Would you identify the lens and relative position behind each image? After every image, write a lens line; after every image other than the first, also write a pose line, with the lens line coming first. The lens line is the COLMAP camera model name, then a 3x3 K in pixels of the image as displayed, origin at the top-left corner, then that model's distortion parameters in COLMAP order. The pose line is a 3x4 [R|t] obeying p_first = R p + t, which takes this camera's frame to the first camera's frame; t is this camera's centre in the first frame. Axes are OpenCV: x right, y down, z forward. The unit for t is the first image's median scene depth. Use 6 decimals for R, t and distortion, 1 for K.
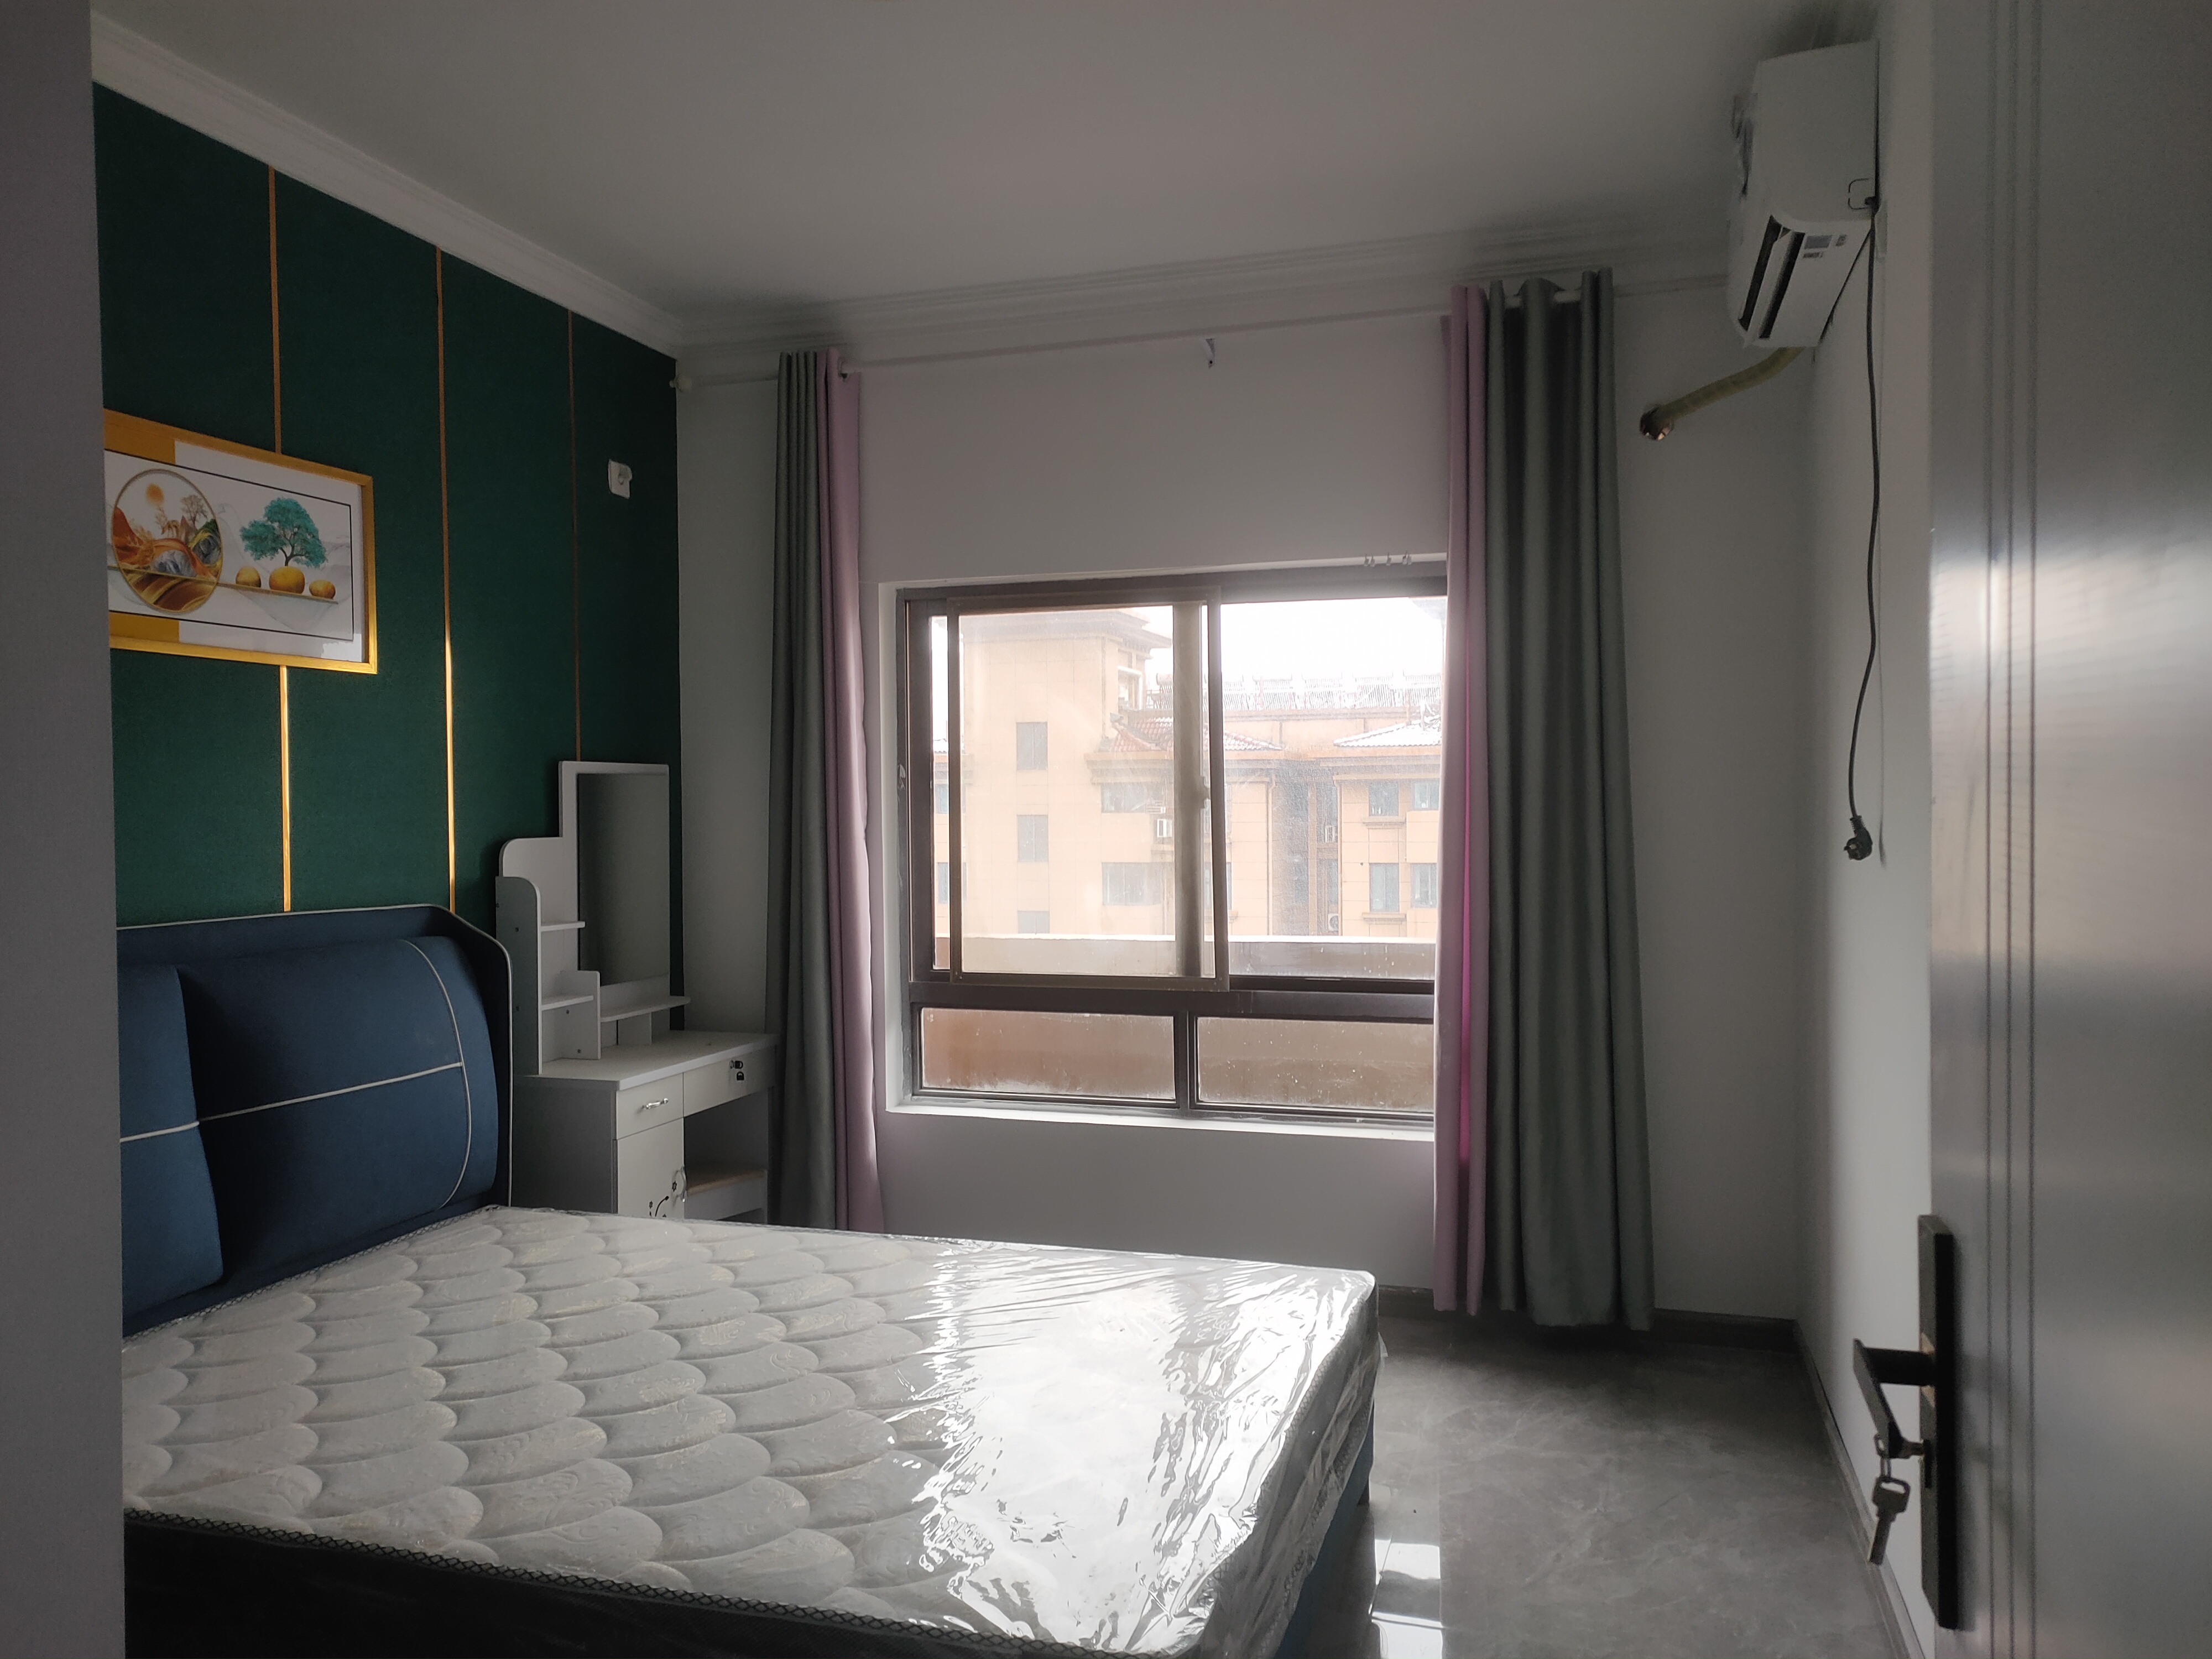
lens RADIAL K [[1649.5, 0, 1102.3], [0, 1649.5, 822.7], [0, 0, 1]] dist [0.011984, -0.007105]
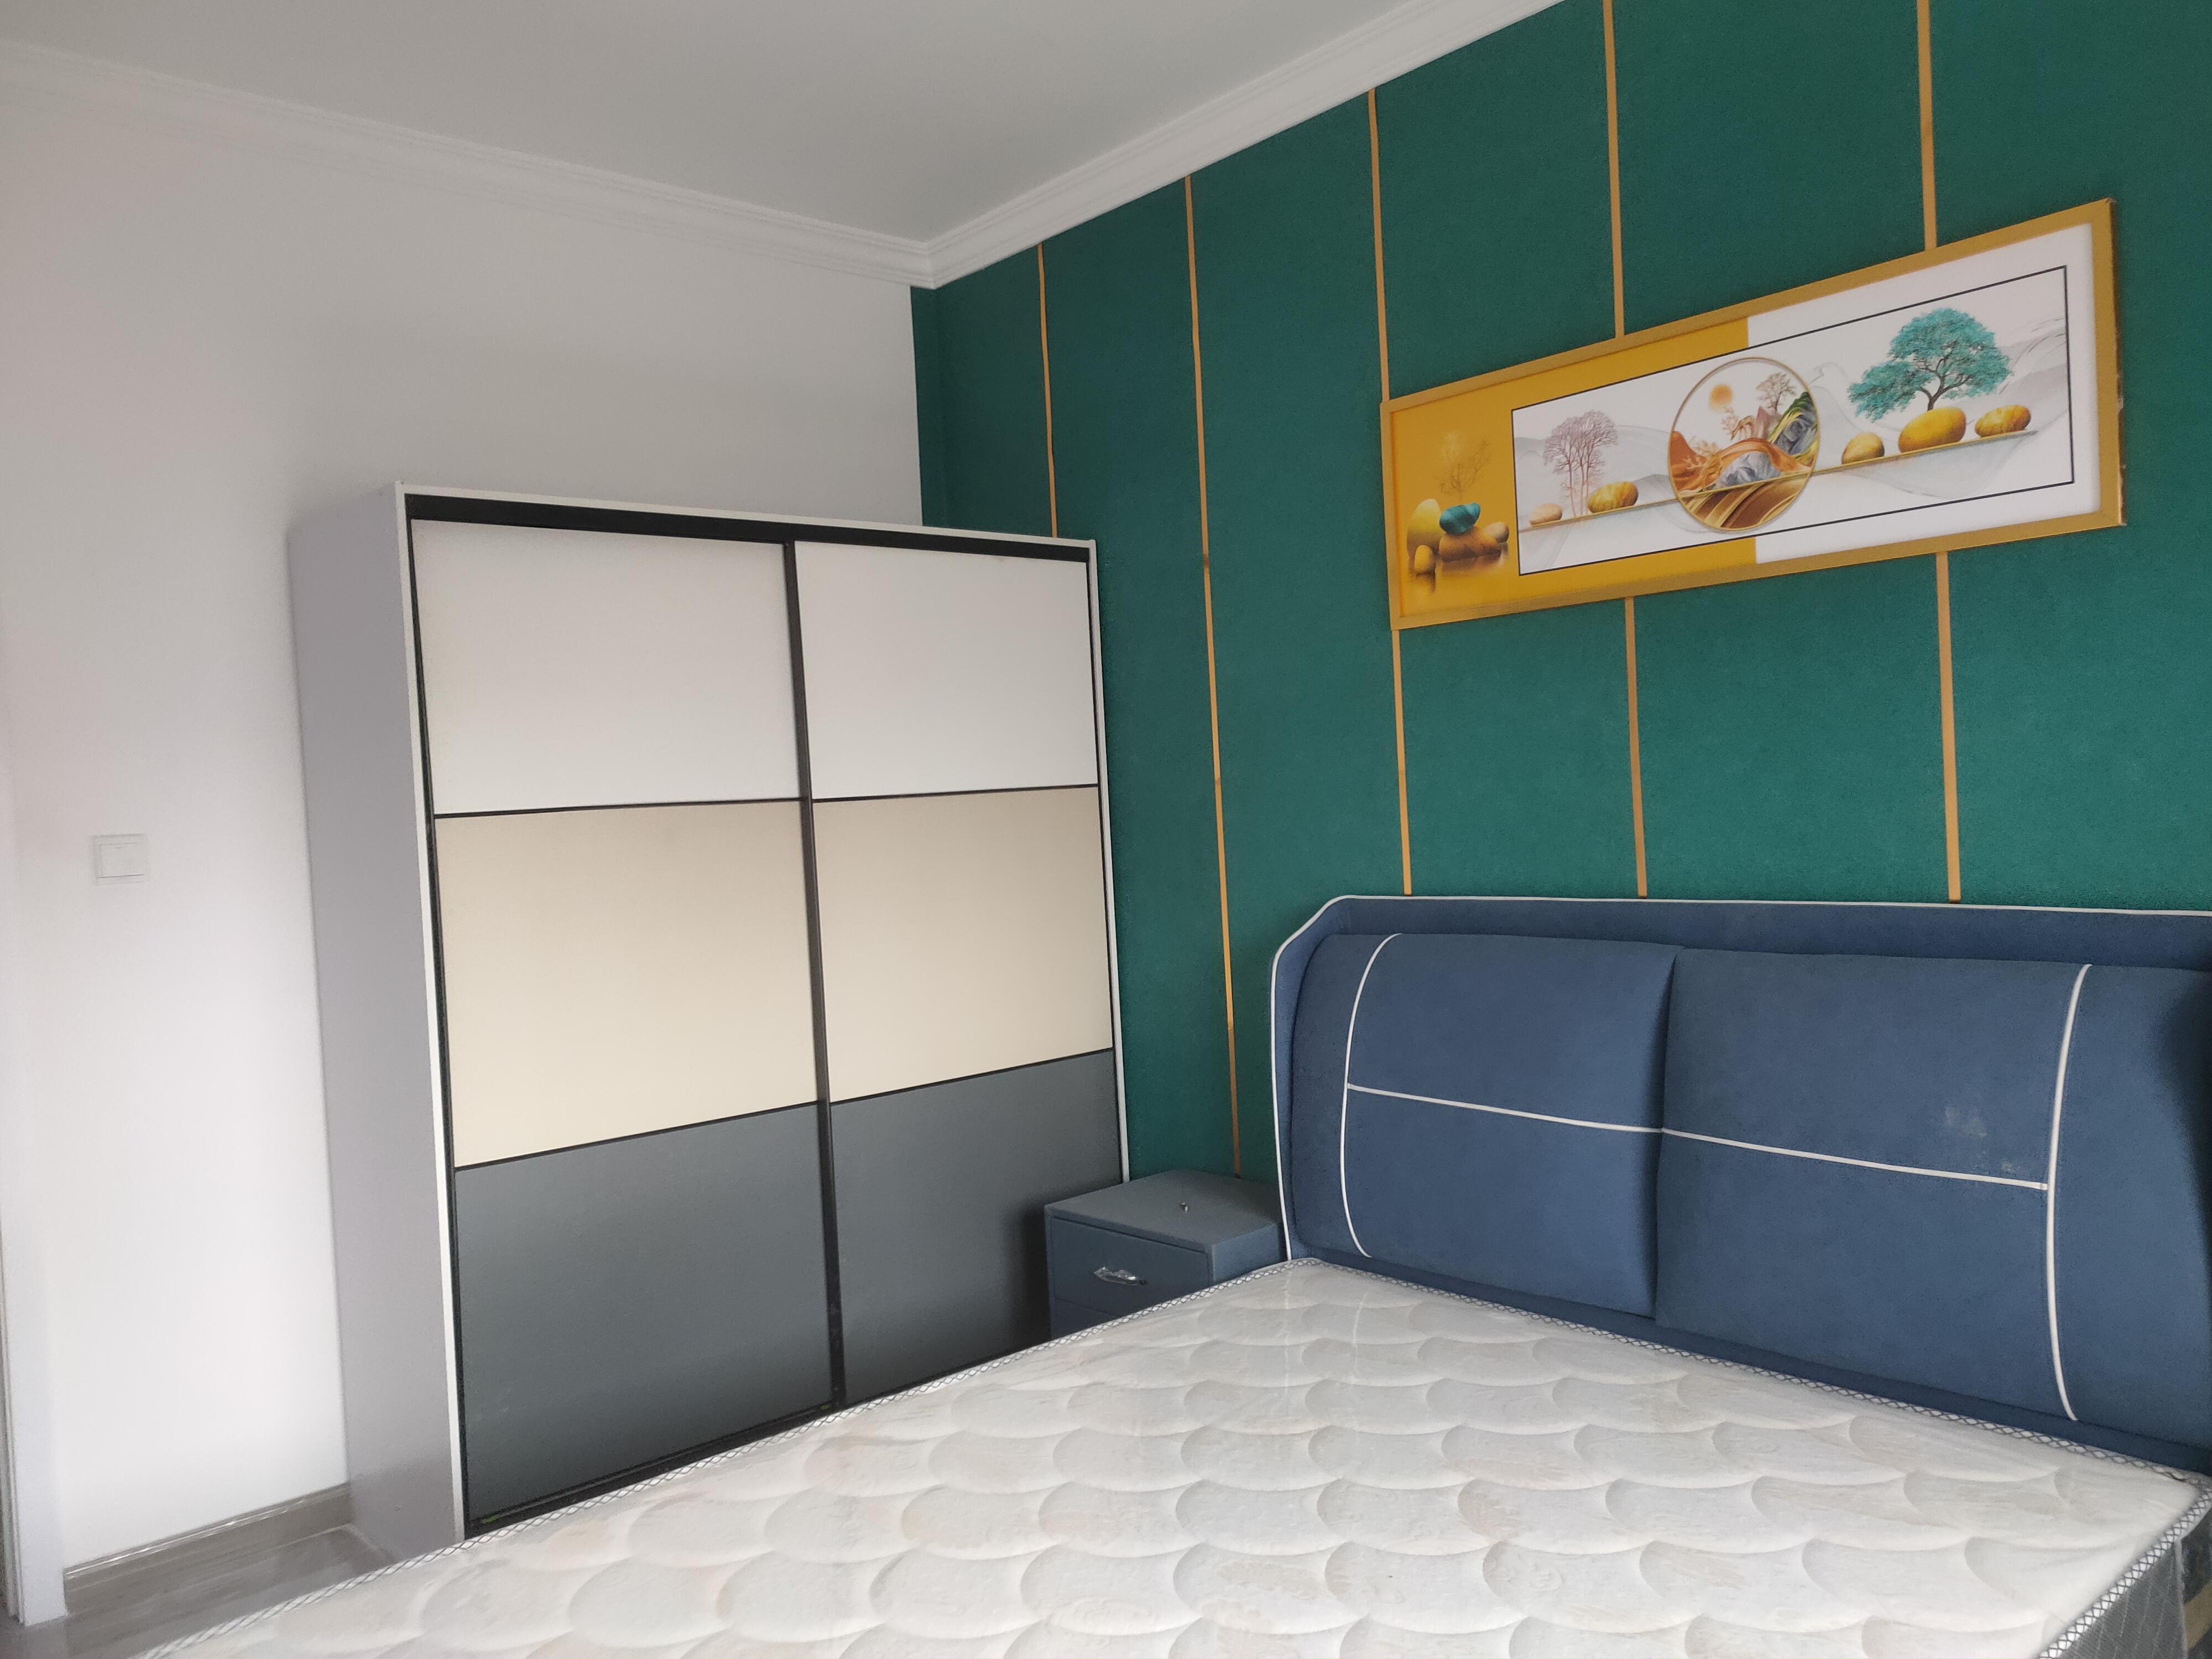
lens RADIAL K [[1649.5, 0, 1101.4], [0, 1649.5, 824.8], [0, 0, 1]] dist [0.011984, -0.007105]
pose [[-0.526517, 0.064073, -0.847747, 0.298959], [0.060871, 0.997438, 0.037581, -0.027113], [0.847982, -0.031816, -0.529068, 1.063485]]
